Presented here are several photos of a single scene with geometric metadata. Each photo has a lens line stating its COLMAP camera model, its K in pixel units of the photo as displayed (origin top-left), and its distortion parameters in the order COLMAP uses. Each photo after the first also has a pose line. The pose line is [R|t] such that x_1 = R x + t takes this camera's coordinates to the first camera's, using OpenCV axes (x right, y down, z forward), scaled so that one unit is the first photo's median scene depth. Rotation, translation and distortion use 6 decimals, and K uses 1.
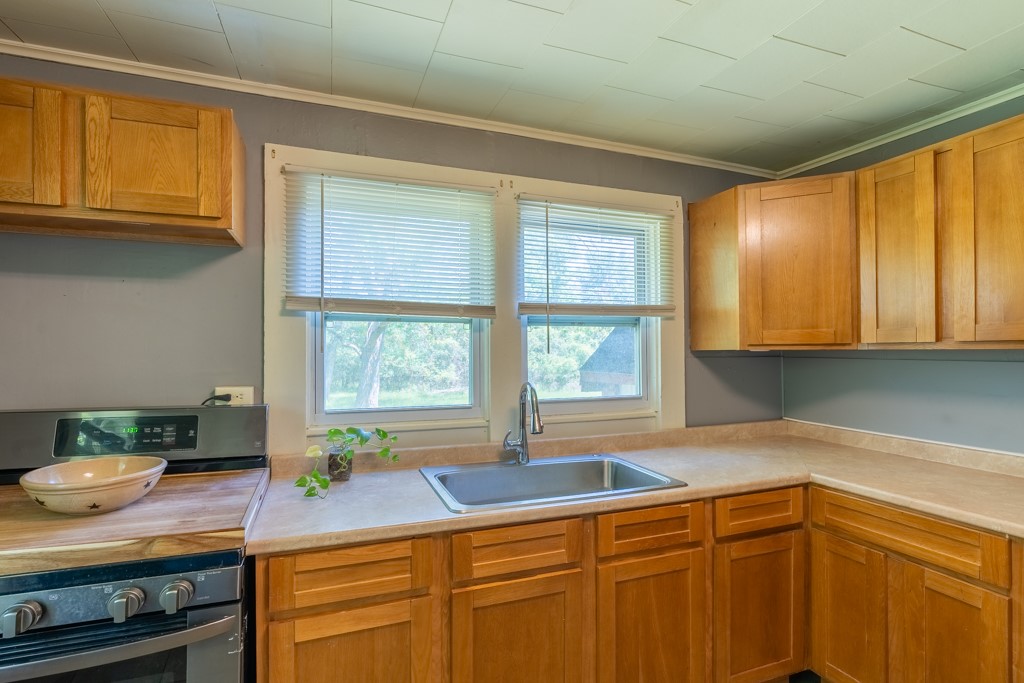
lens RADIAL K [[462.4, 0, 481.4], [0, 462.4, 342.5], [0, 0, 1]] dist [-0.001525, -0.000138]
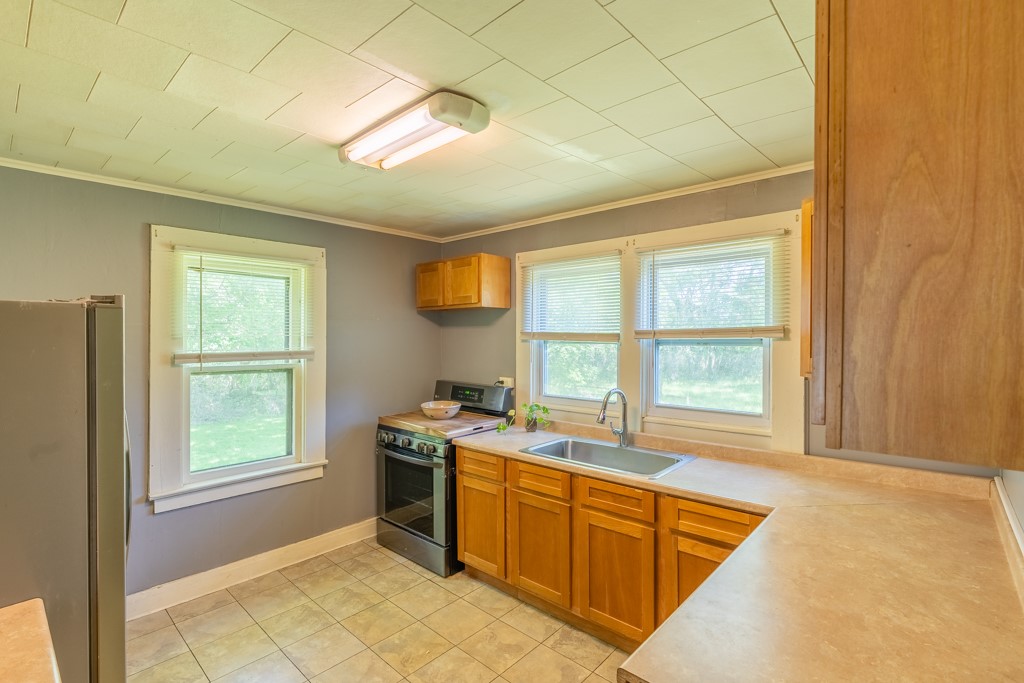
lens RADIAL K [[474.7, 0, 546.4], [0, 474.7, 342.0], [0, 0, 1]] dist [-0.001561, 0.000853]
pose [[0.513412, 0.007502, -0.858109, 1.287897], [0.014910, 0.999733, 0.017660, -0.090546], [0.858012, -0.021861, 0.513163, 0.071241]]
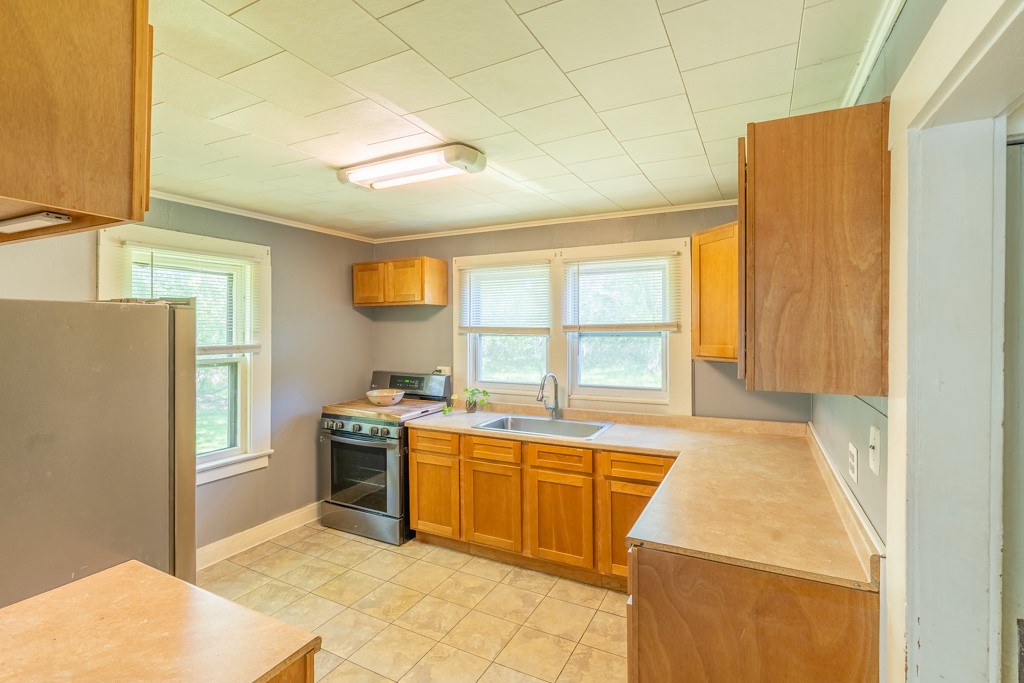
lens RADIAL K [[460.5, 0, 538.2], [0, 460.5, 330.2], [0, 0, 1]] dist [0.000304, 0.000063]
pose [[0.707040, -0.001917, -0.707171, 1.352287], [0.015533, 0.999797, 0.012820, -0.102631], [0.707003, -0.020049, 0.706926, -0.275197]]
